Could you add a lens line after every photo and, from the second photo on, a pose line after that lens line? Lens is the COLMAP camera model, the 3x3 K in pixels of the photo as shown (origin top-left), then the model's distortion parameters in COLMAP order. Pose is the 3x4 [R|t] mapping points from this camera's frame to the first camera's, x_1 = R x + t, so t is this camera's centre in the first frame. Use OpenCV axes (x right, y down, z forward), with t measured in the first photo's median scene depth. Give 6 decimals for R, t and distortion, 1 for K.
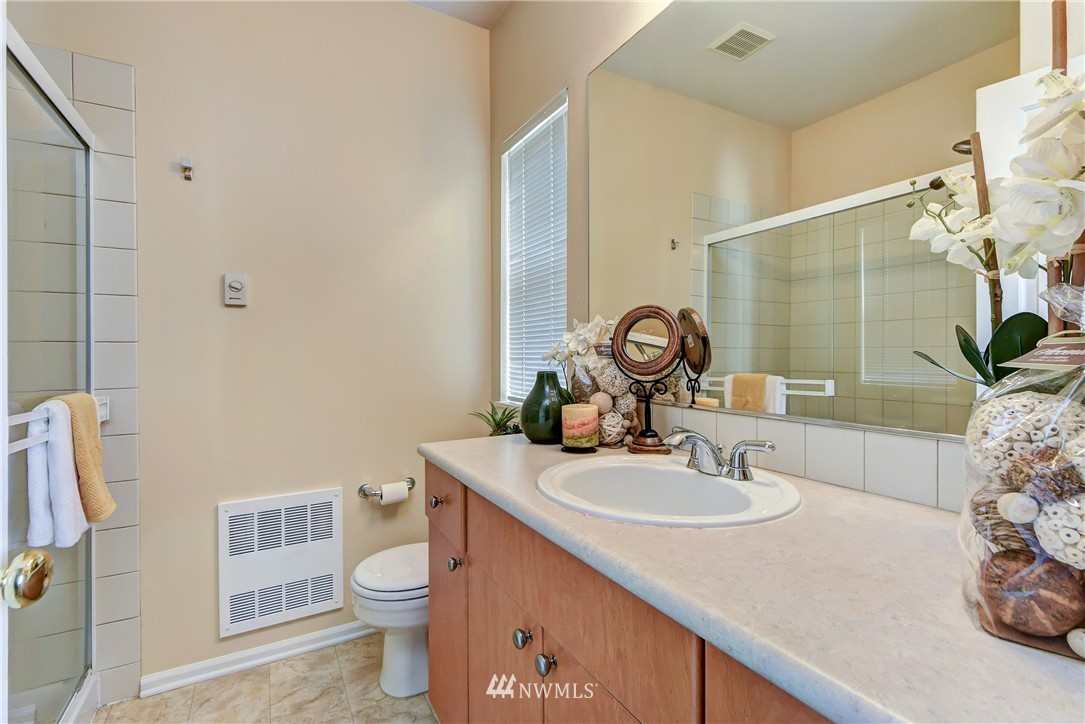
lens RADIAL K [[479.6, 0, 542.5], [0, 479.6, 362.0], [0, 0, 1]] dist [0.000244, -0.000041]
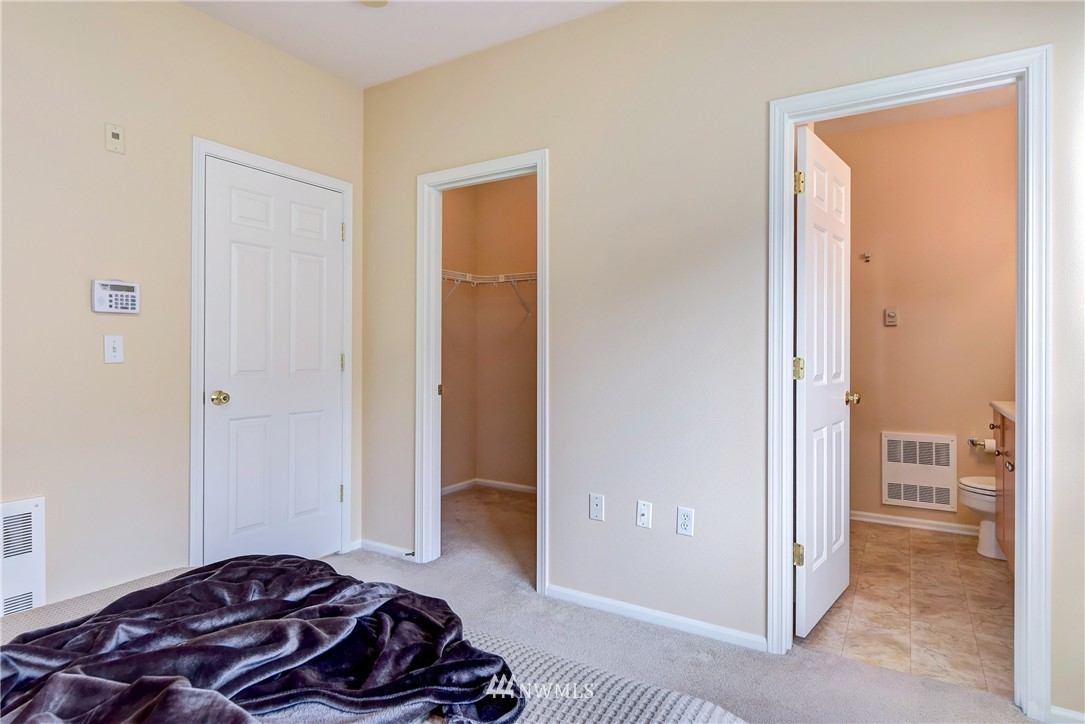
lens RADIAL K [[593.2, 0, 542.5], [0, 593.2, 362.0], [0, 0, 1]] dist [-0.000579, -0.000504]
pose [[0.473781, 0.007085, -0.880614, 0.694285], [-0.002274, 0.999974, 0.006822, 0.007734], [0.880640, -0.001230, 0.473784, -1.195773]]
